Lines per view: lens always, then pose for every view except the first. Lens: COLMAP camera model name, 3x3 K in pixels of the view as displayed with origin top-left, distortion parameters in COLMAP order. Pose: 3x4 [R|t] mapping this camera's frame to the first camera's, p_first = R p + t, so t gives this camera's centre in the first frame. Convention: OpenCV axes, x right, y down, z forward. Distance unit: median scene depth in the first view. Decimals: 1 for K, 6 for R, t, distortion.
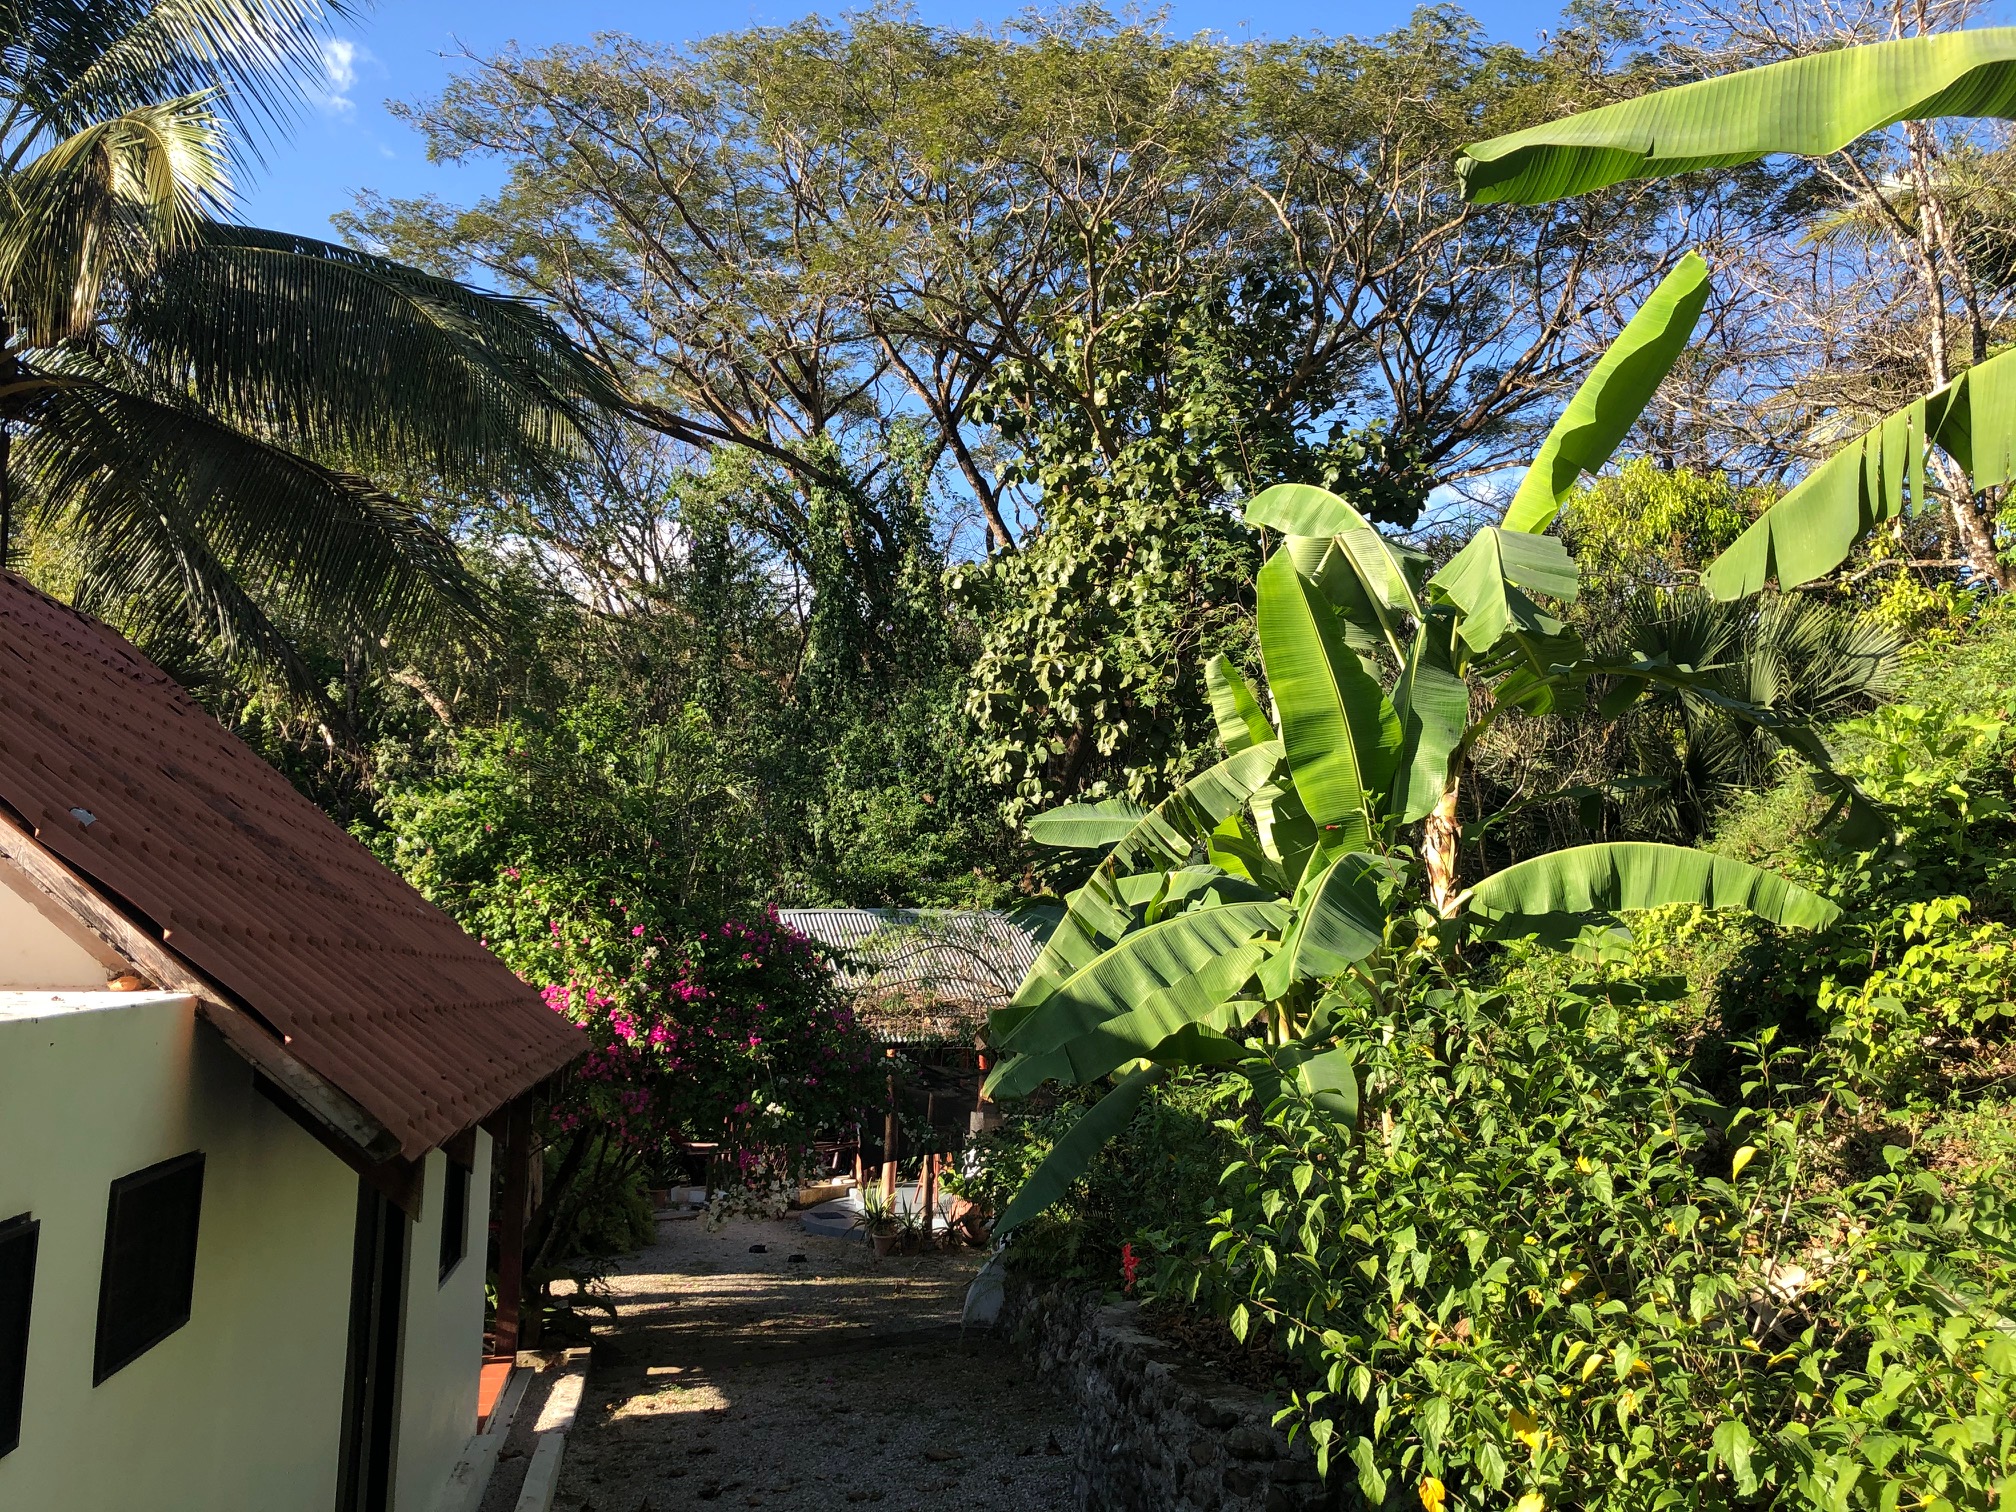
lens RADIAL K [[1638.1, 0, 1021.0], [0, 1638.1, 792.9], [0, 0, 1]] dist [0.115341, -0.153367]
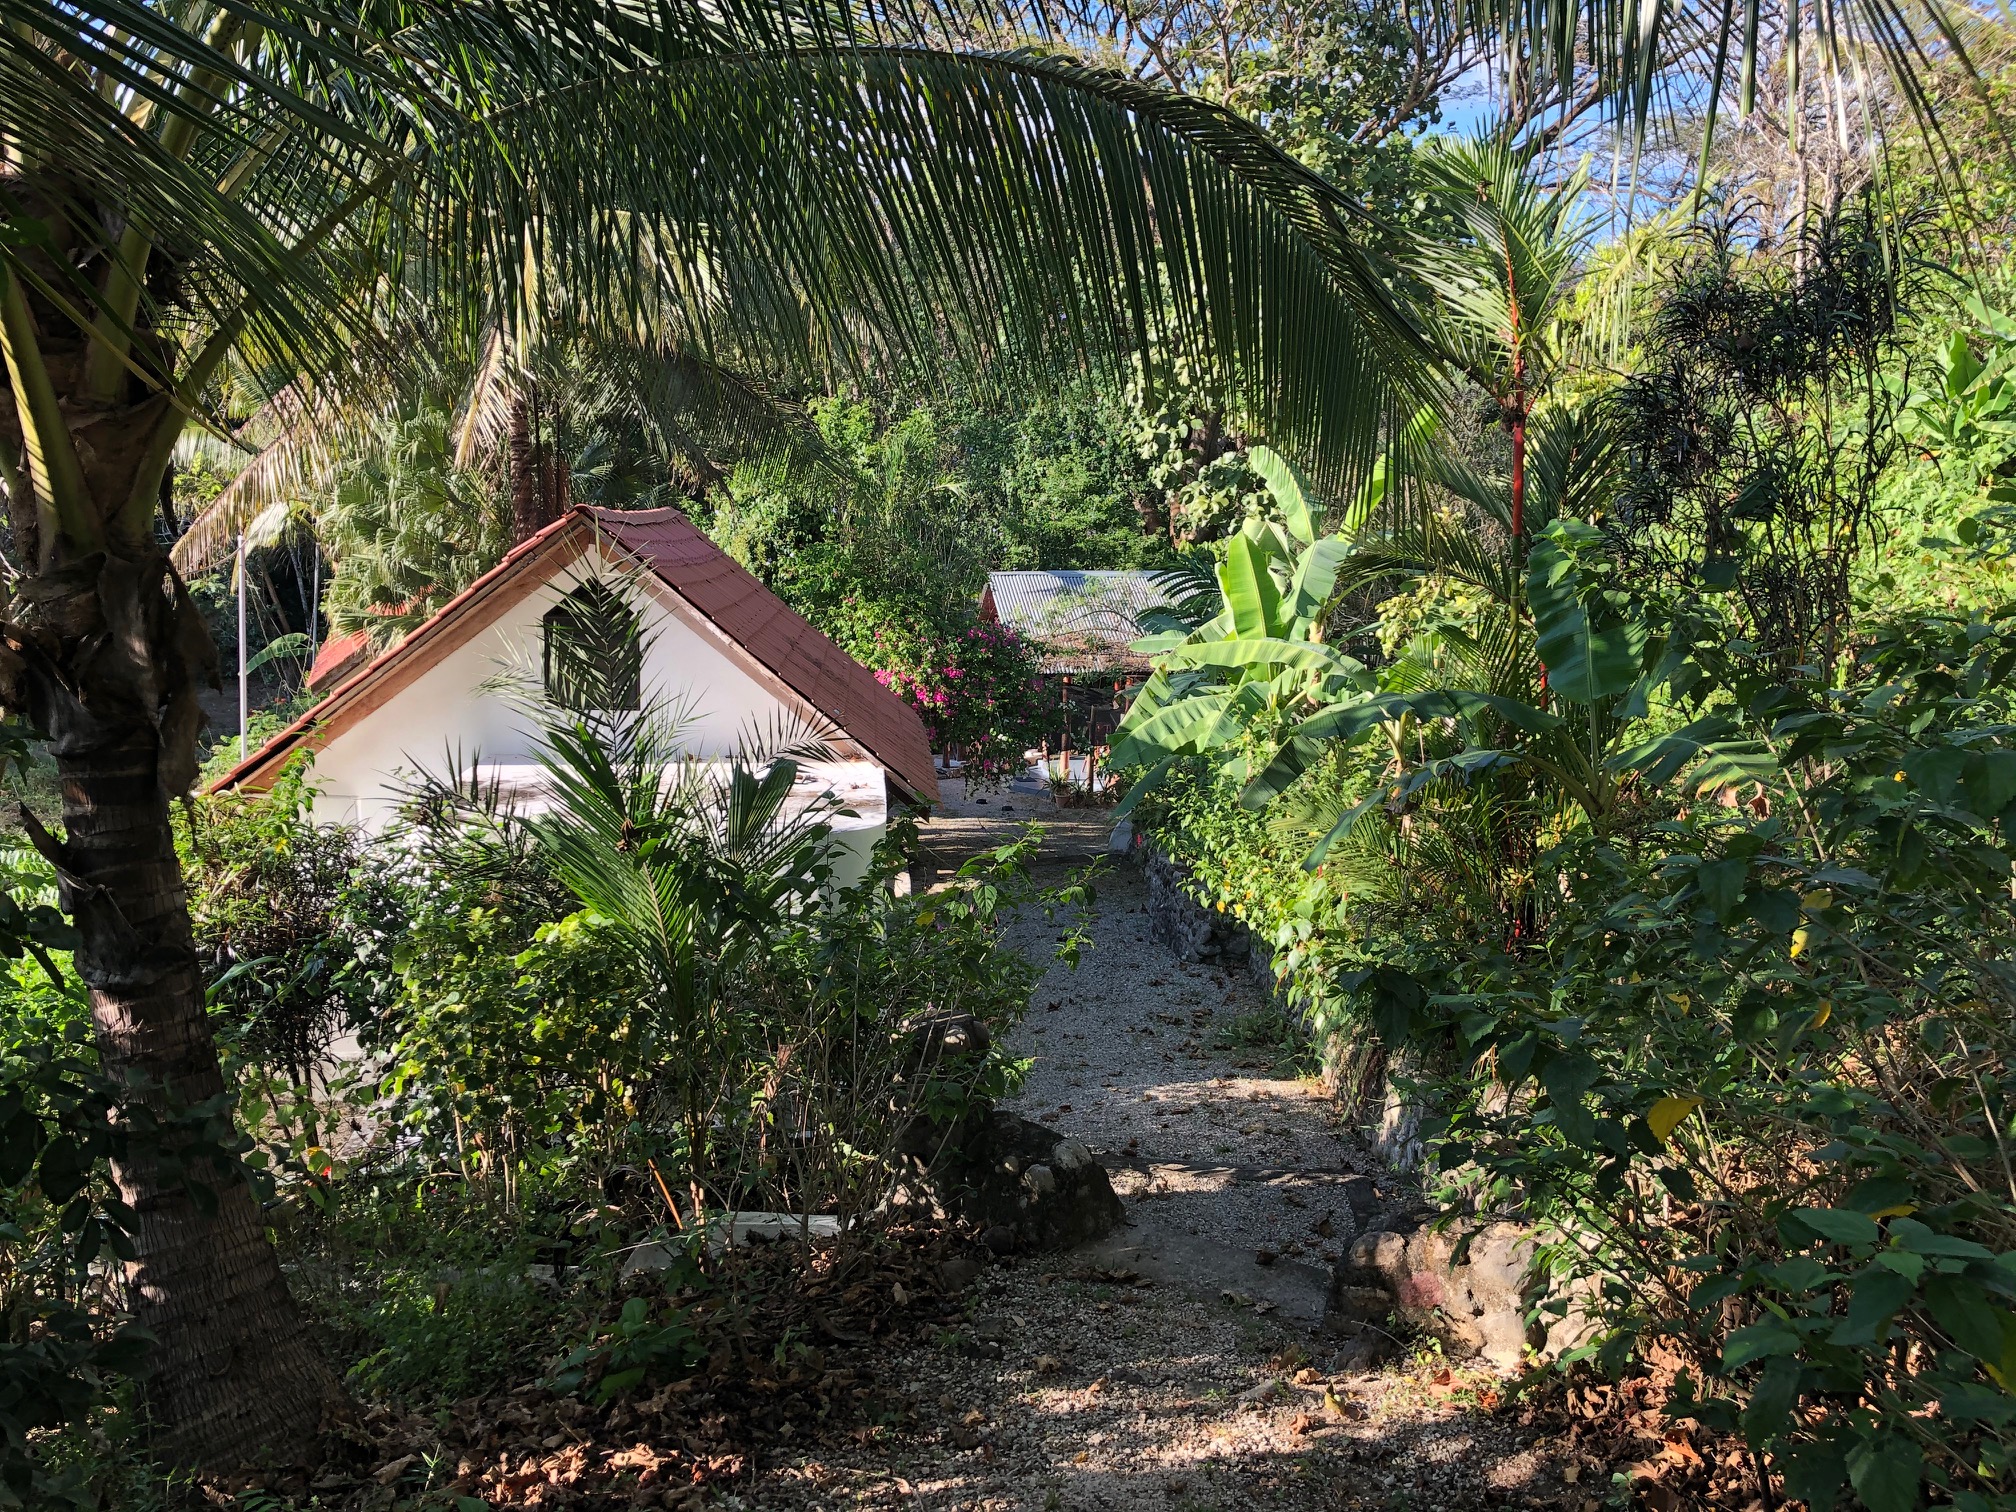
lens RADIAL K [[1638.1, 0, 1021.0], [0, 1638.1, 792.9], [0, 0, 1]] dist [0.115341, -0.153367]
pose [[0.994535, 0.020517, -0.102364, 0.025545], [0.008488, 0.961363, 0.275155, -0.111281], [0.104055, -0.274520, 0.955935, -0.333197]]
